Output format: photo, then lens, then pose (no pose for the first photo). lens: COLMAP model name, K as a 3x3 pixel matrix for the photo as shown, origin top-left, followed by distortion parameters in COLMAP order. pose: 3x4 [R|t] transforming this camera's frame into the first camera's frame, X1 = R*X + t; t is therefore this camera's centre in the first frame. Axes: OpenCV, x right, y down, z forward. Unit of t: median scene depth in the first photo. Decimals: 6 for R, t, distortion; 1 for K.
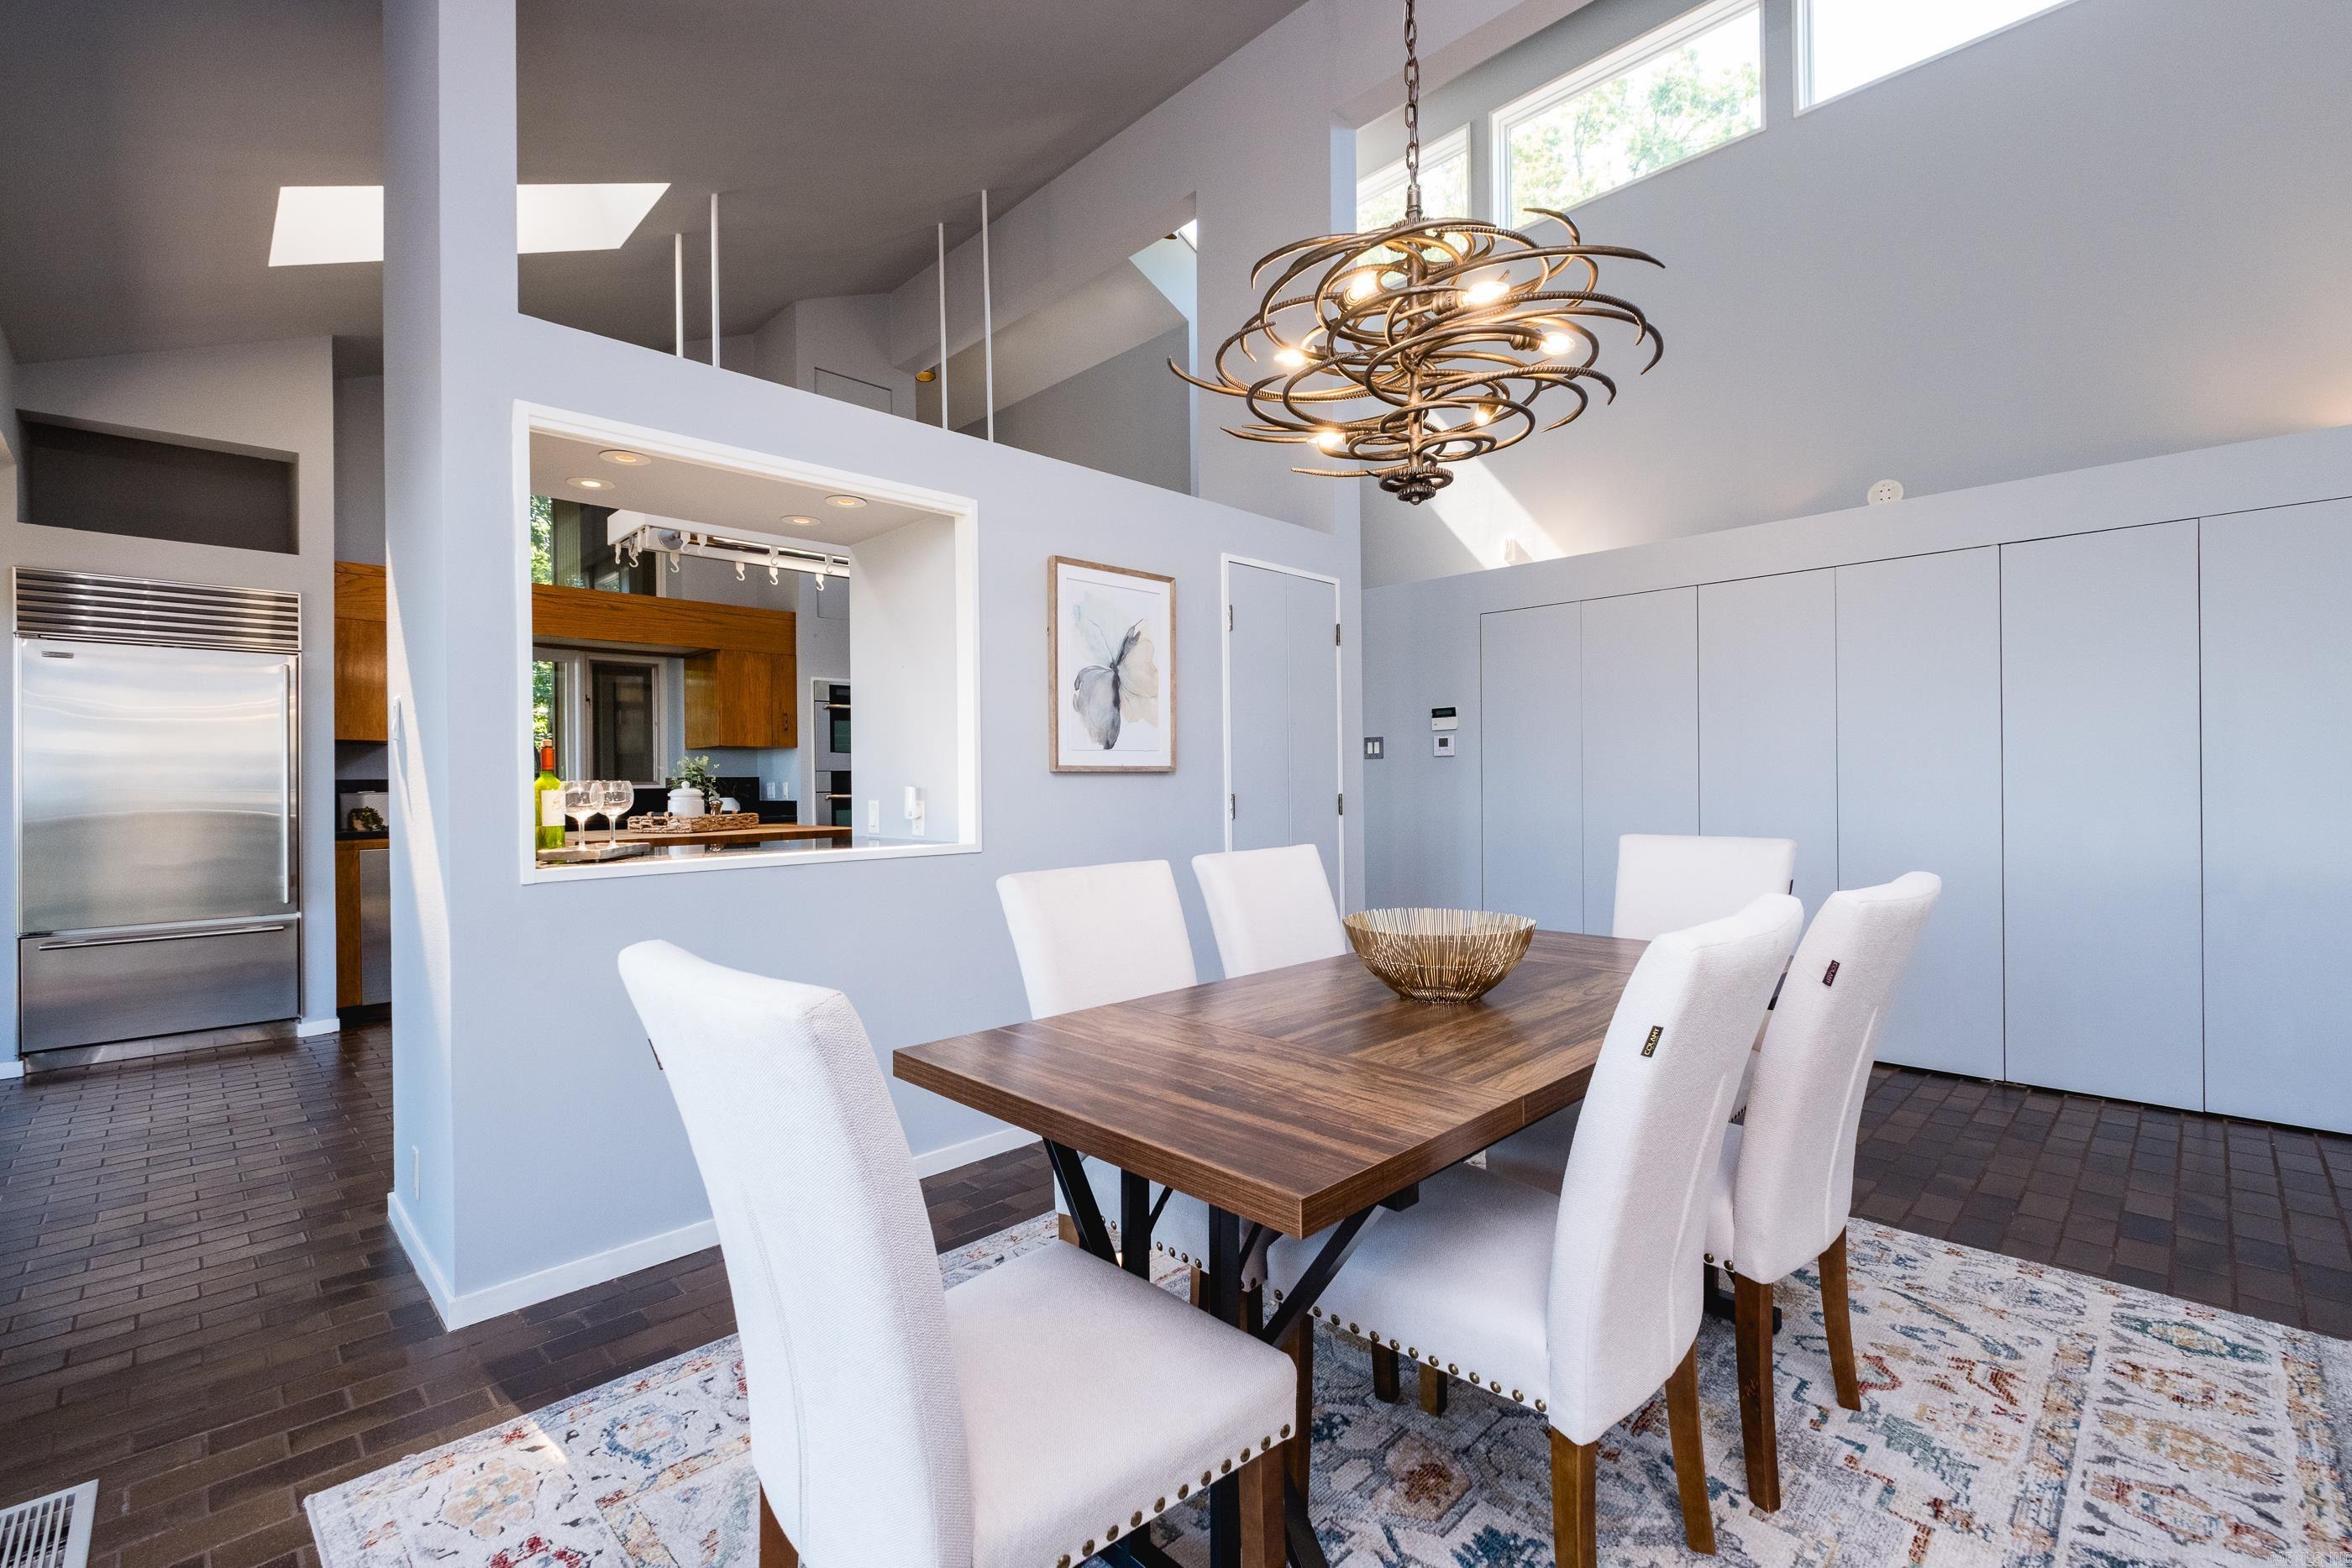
lens RADIAL K [[1014.0, 0, 1186.6], [0, 1014.0, 778.7], [0, 0, 1]] dist [0.003339, -0.002371]
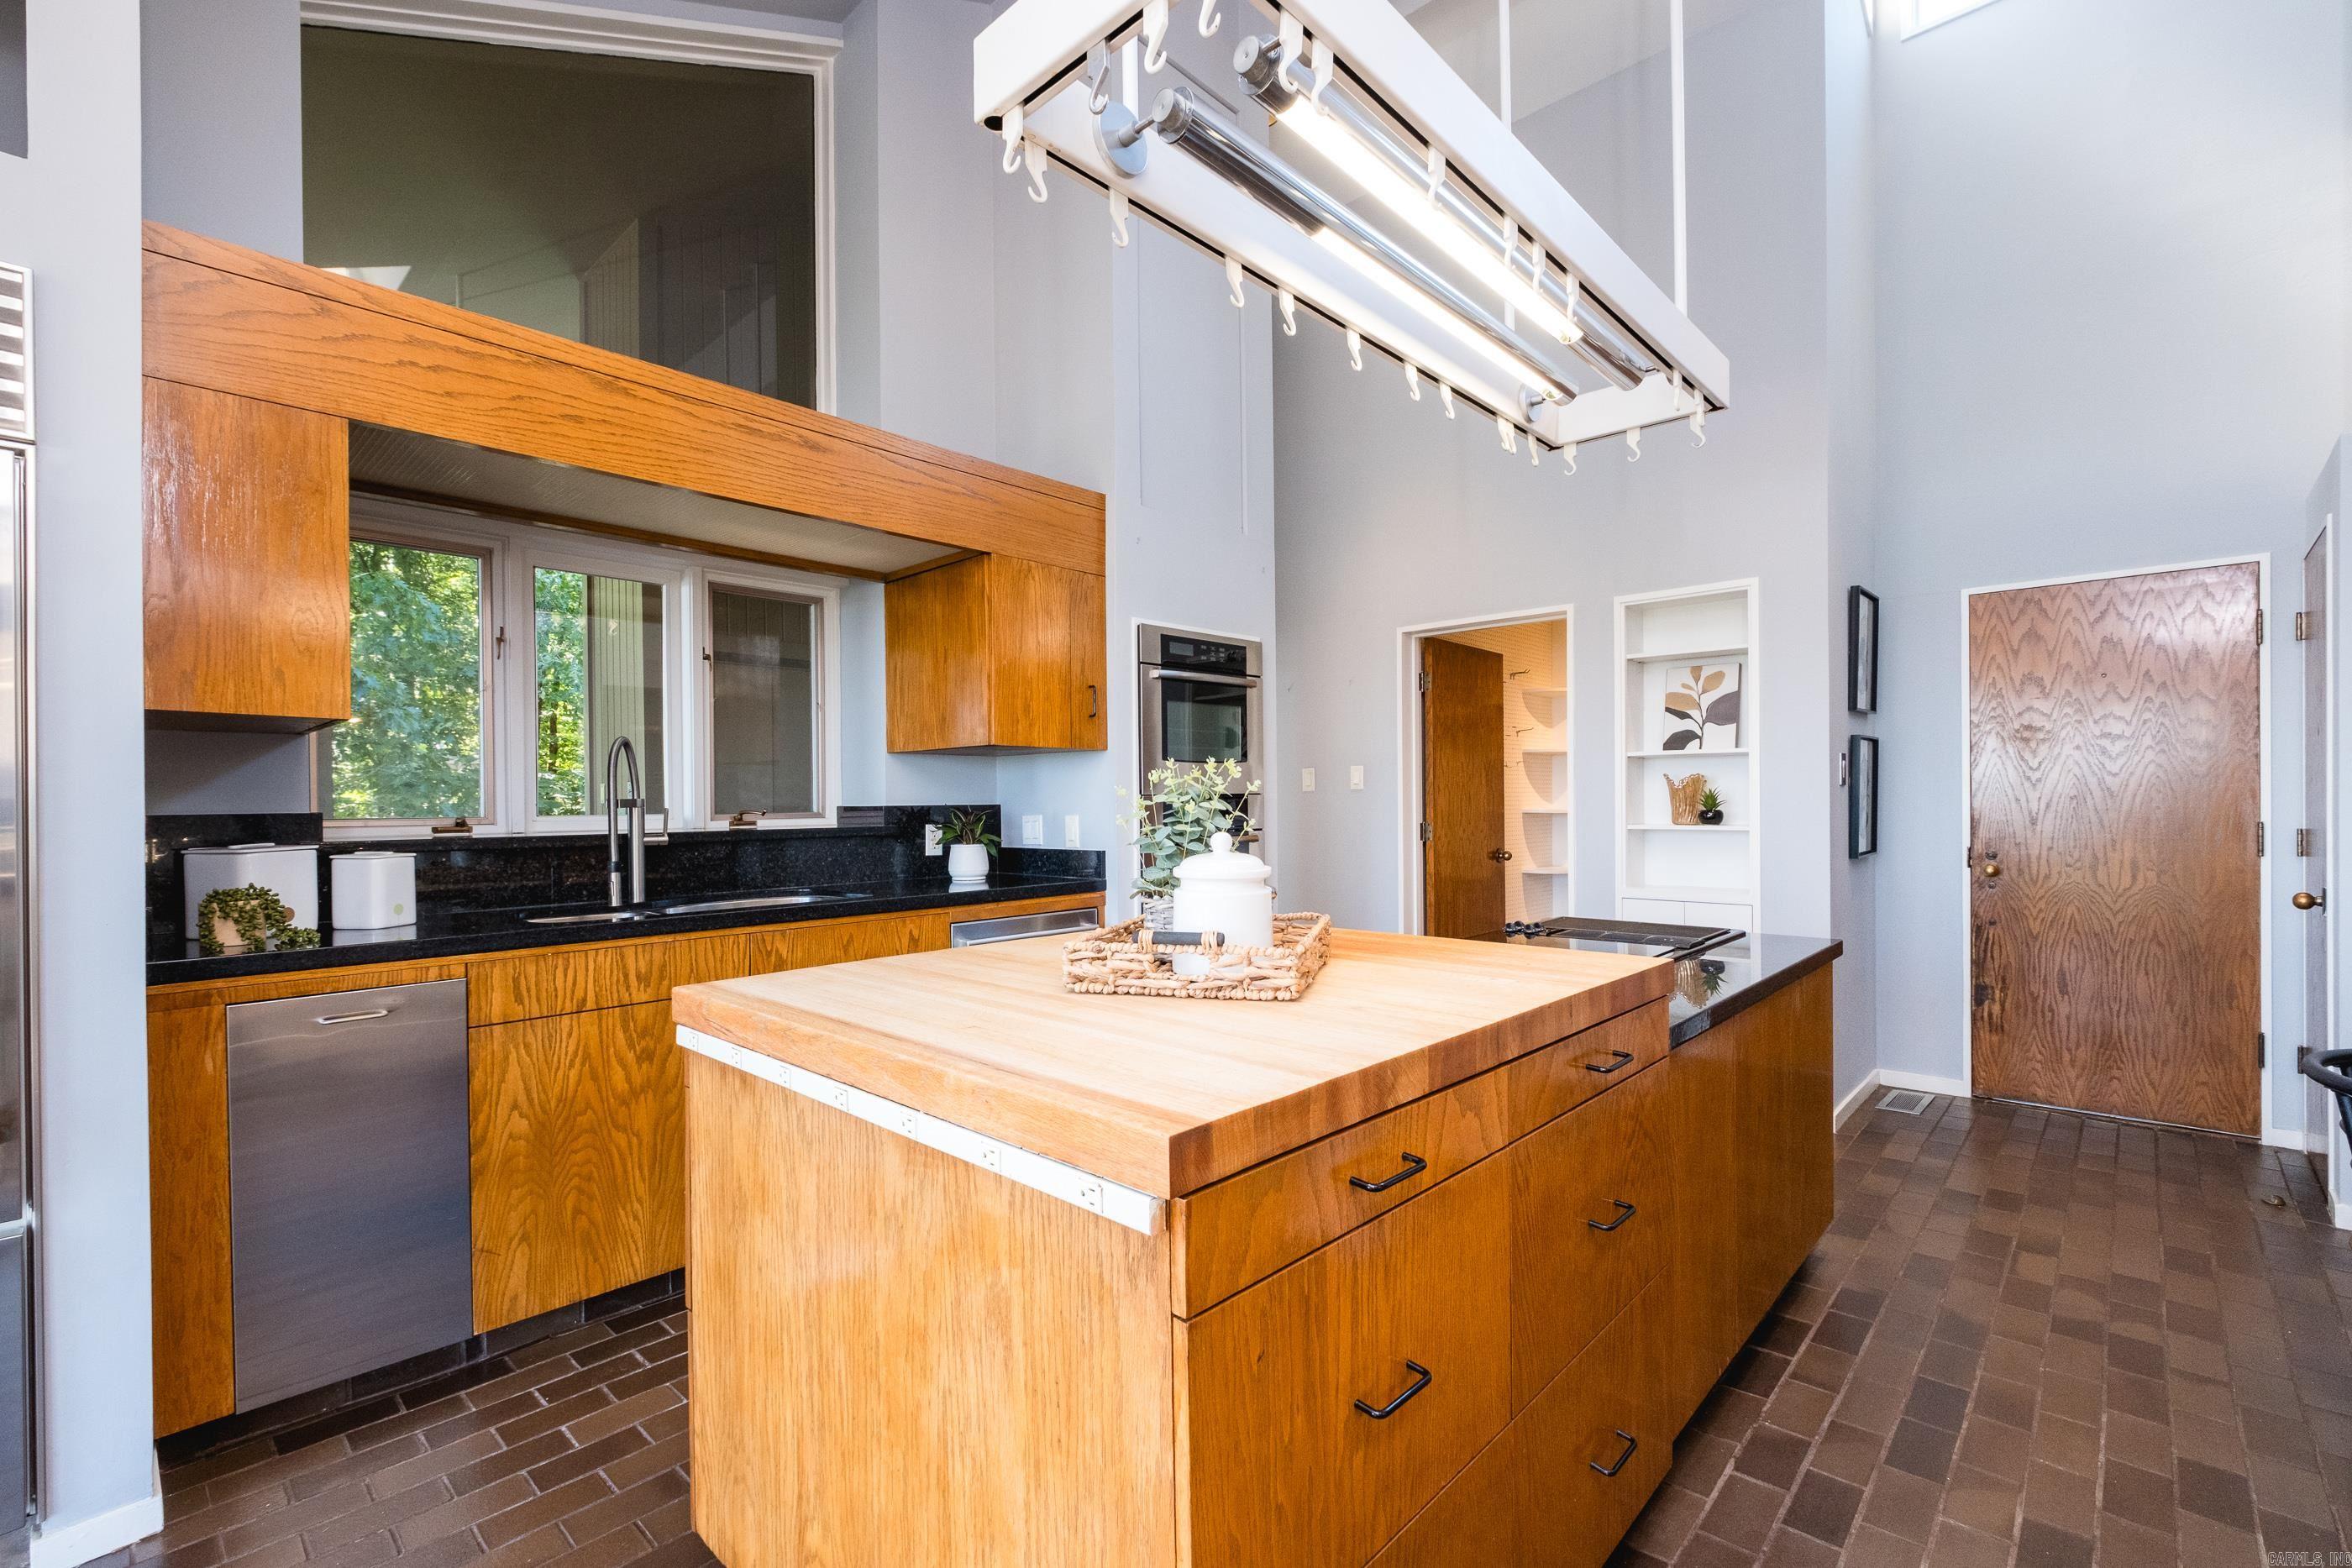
lens RADIAL K [[1014.0, 0, 1188.3], [0, 1014.0, 809.4], [0, 0, 1]] dist [0.003339, -0.002371]
pose [[0.999292, 0.003092, 0.037503, -0.419316], [-0.003509, 0.999933, 0.011040, -0.006694], [-0.037467, -0.011164, 0.999236, 0.542887]]
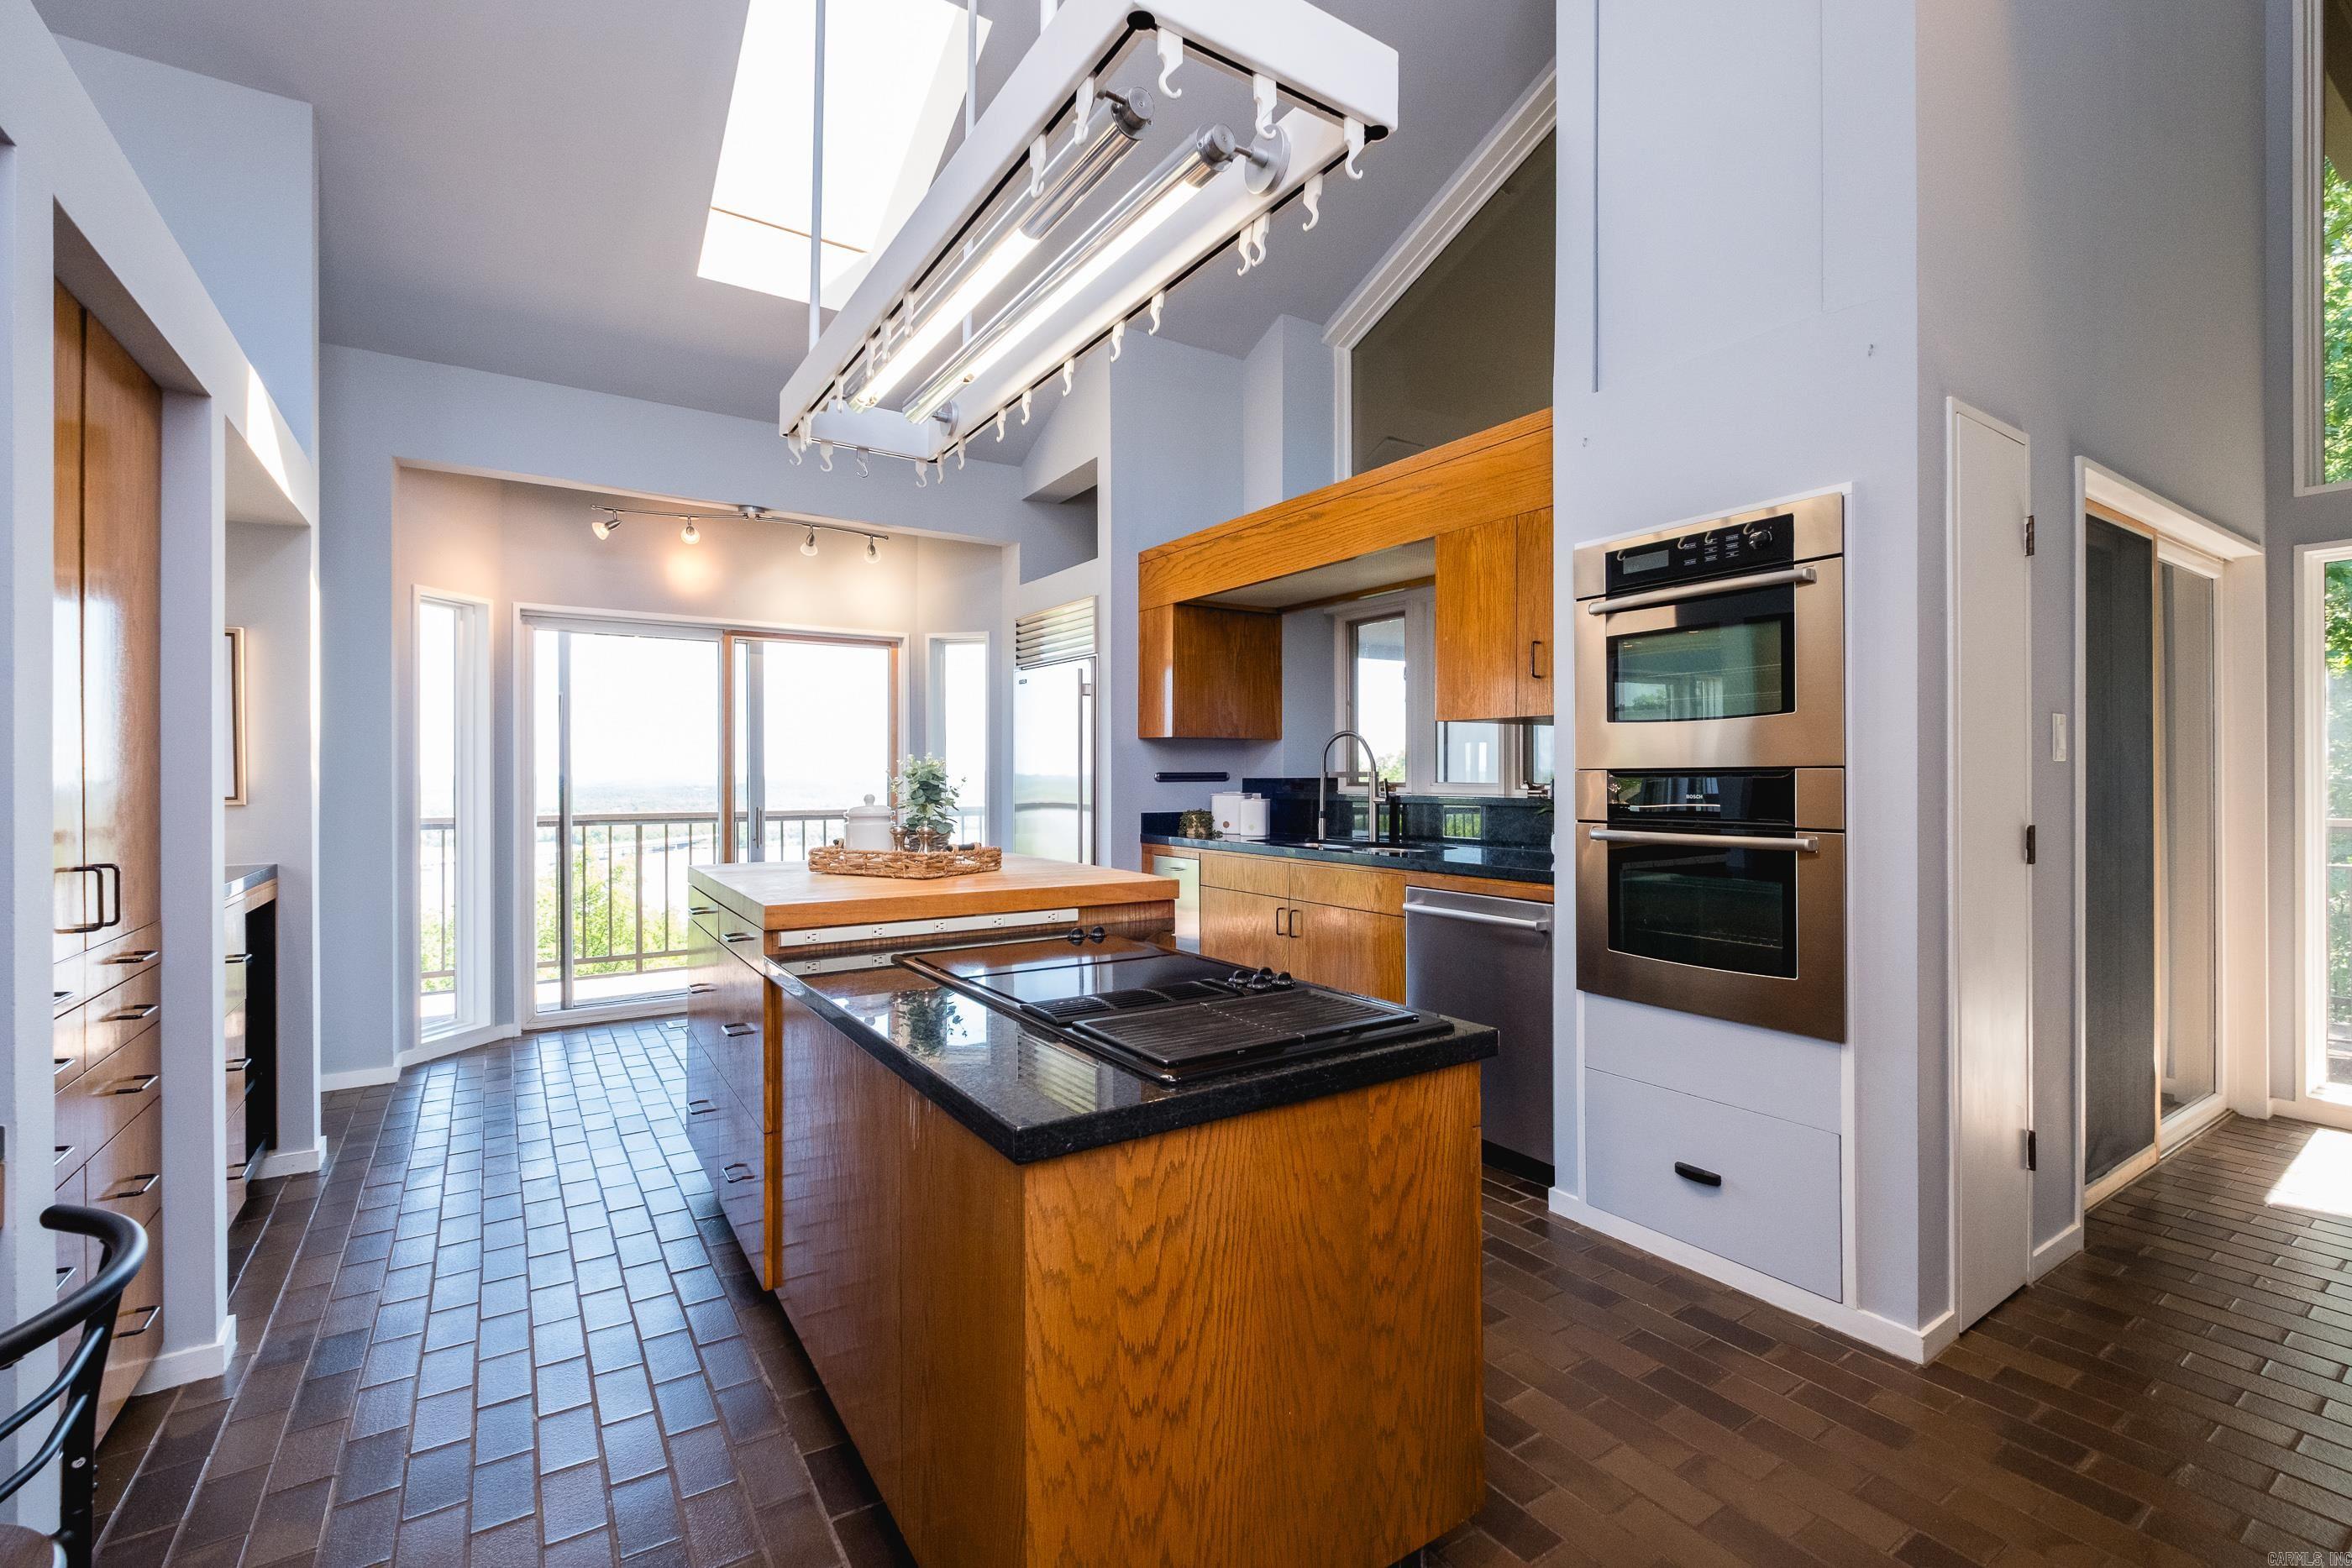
lens RADIAL K [[1014.0, 0, 1180.7], [0, 1014.0, 776.4], [0, 0, 1]] dist [0.003339, -0.002371]
pose [[-0.191449, 0.014590, -0.981394, 0.084366], [0.006401, 0.999887, 0.013616, -0.012842], [0.981482, -0.003675, -0.191521, 1.066896]]
